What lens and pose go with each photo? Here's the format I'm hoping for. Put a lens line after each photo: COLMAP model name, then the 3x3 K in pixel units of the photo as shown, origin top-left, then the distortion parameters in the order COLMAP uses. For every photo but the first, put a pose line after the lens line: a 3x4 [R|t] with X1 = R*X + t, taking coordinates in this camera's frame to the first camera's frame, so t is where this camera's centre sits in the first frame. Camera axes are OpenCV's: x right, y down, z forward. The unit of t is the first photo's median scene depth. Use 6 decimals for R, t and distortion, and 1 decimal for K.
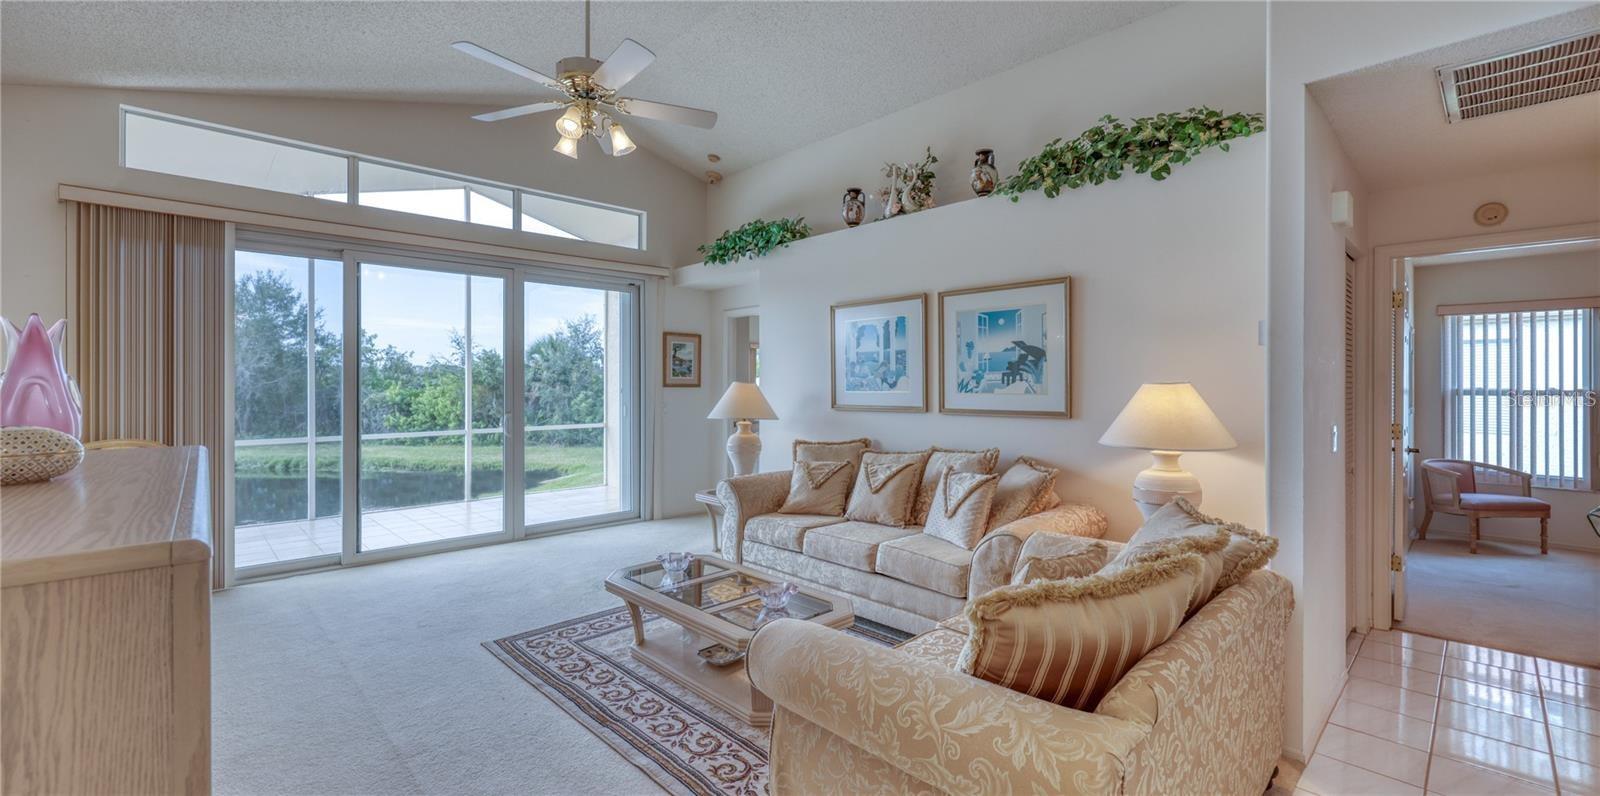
lens RADIAL K [[662.2, 0, 800.0], [0, 662.2, 398.0], [0, 0, 1]] dist [0.000571, 0.000115]
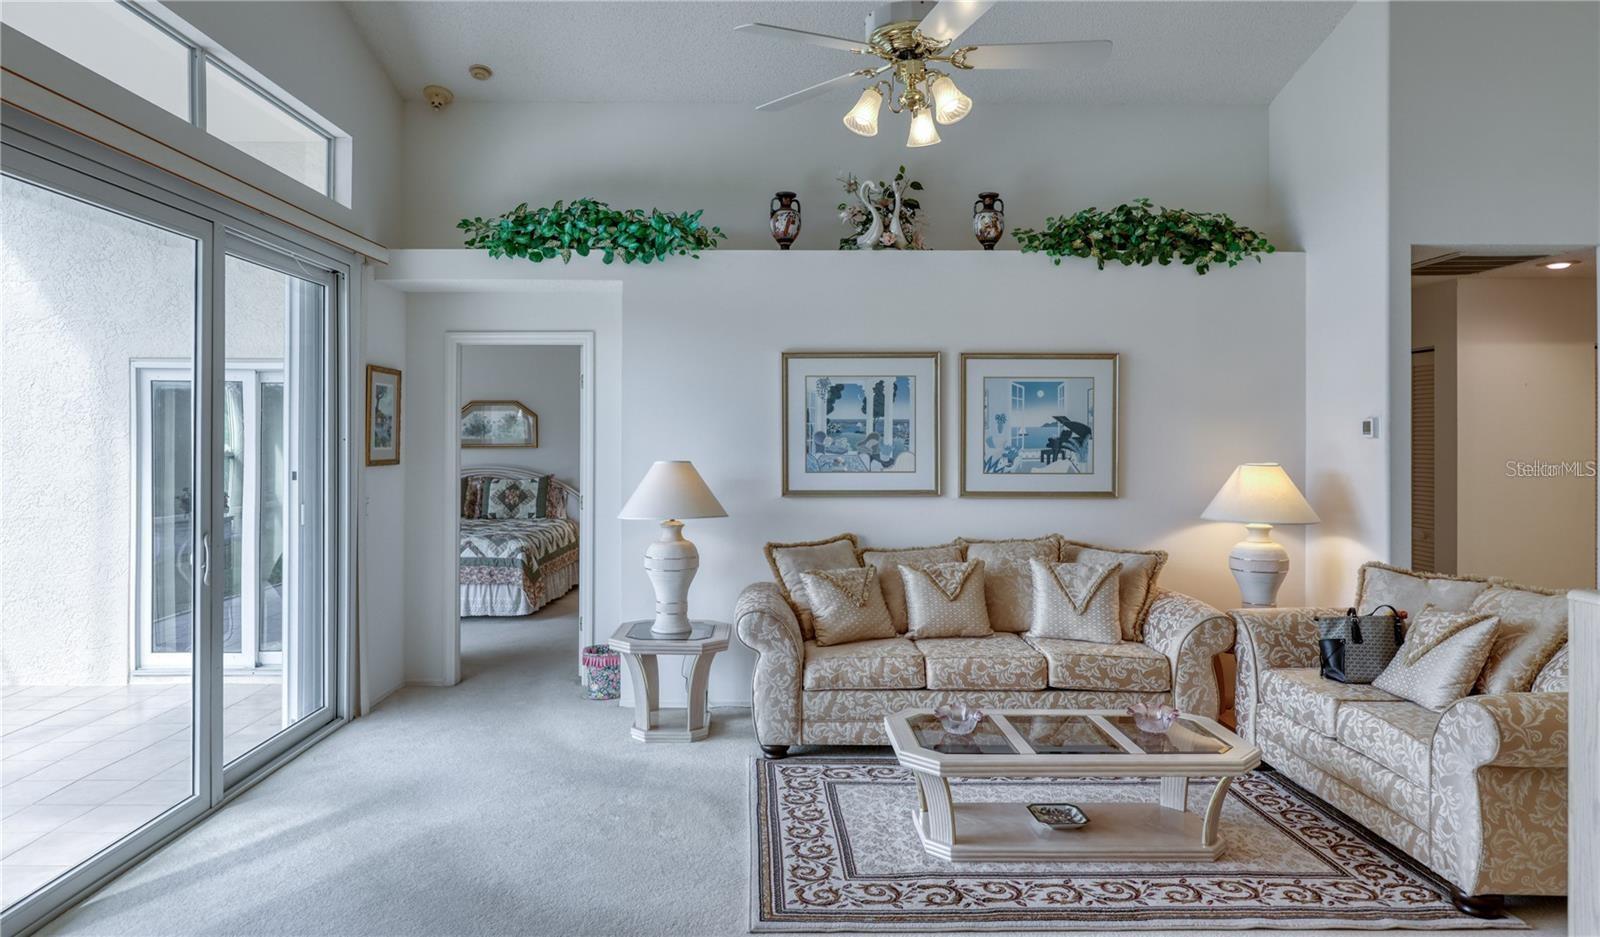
lens RADIAL K [[1010.3, 0, 794.7], [0, 1010.3, 445.1], [0, 0, 1]] dist [0.003552, 0.001150]
pose [[0.679439, -0.003825, 0.733722, -0.951449], [0.011555, 0.999918, -0.005487, -0.042198], [-0.733641, 0.012207, 0.679427, 0.315756]]
